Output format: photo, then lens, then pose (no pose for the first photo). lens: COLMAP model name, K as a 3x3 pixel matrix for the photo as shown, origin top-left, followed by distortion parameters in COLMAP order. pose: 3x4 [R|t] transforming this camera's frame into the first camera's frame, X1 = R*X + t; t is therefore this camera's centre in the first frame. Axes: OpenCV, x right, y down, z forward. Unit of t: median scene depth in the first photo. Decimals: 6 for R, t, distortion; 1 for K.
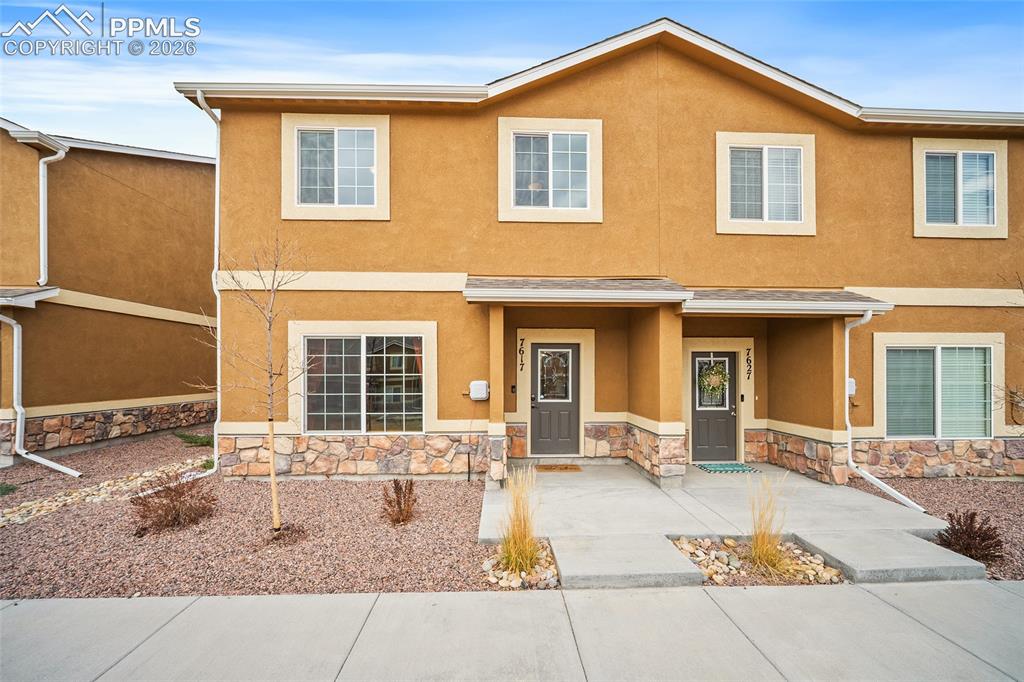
lens RADIAL K [[418.0, 0, 511.9], [0, 418.0, 367.7], [0, 0, 1]] dist [-0.002908, -0.000164]
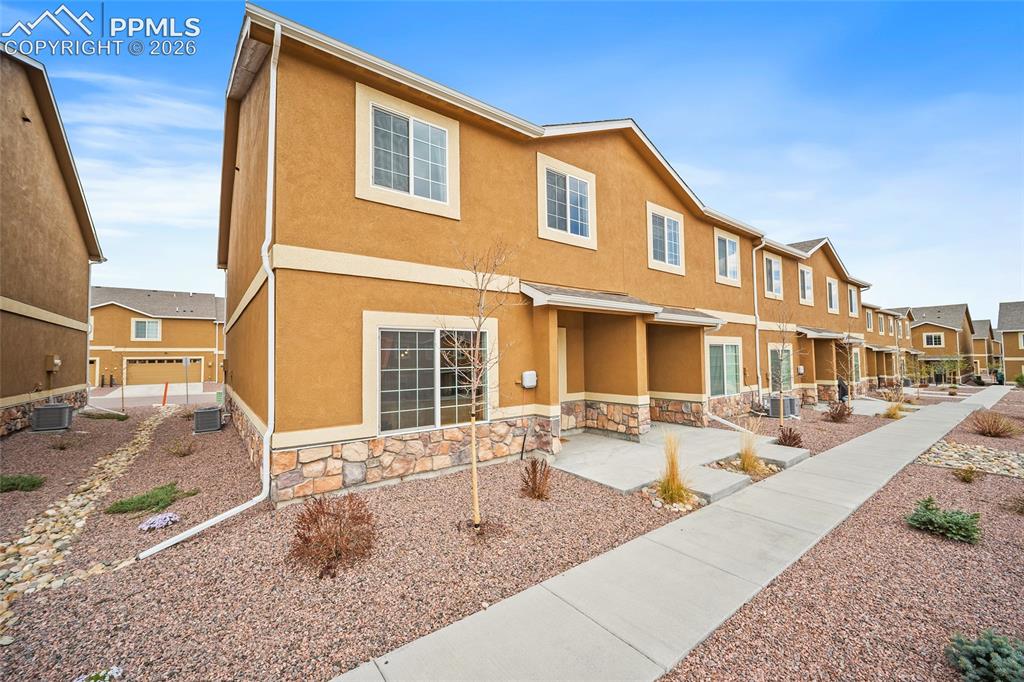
lens RADIAL K [[405.3, 0, 512.0], [0, 405.3, 341.0], [0, 0, 1]] dist [-0.001436, -0.000160]
pose [[0.817477, 0.012131, 0.575834, -0.762321], [0.010925, 0.999272, -0.036562, -0.011425], [-0.575858, 0.036180, 0.816749, 0.104757]]
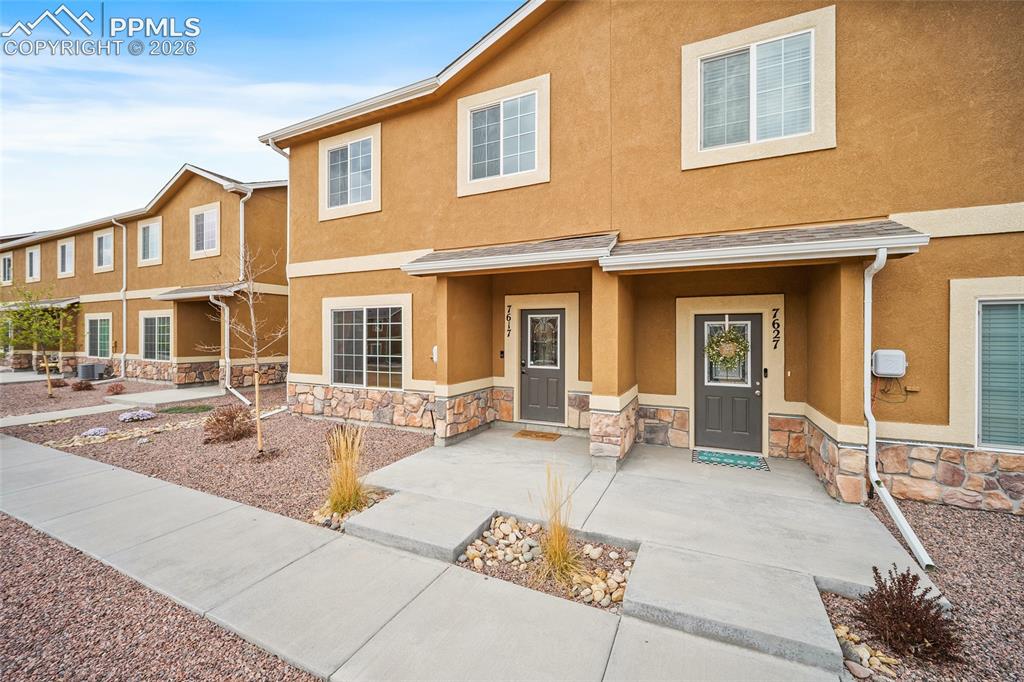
lens RADIAL K [[408.3, 0, 512.0], [0, 408.3, 333.3], [0, 0, 1]] dist [-0.000533, -0.000254]
pose [[0.886714, -0.000349, -0.462318, 0.578240], [0.001624, 0.999996, 0.002359, -0.003899], [0.462315, -0.002842, 0.886711, 0.135675]]
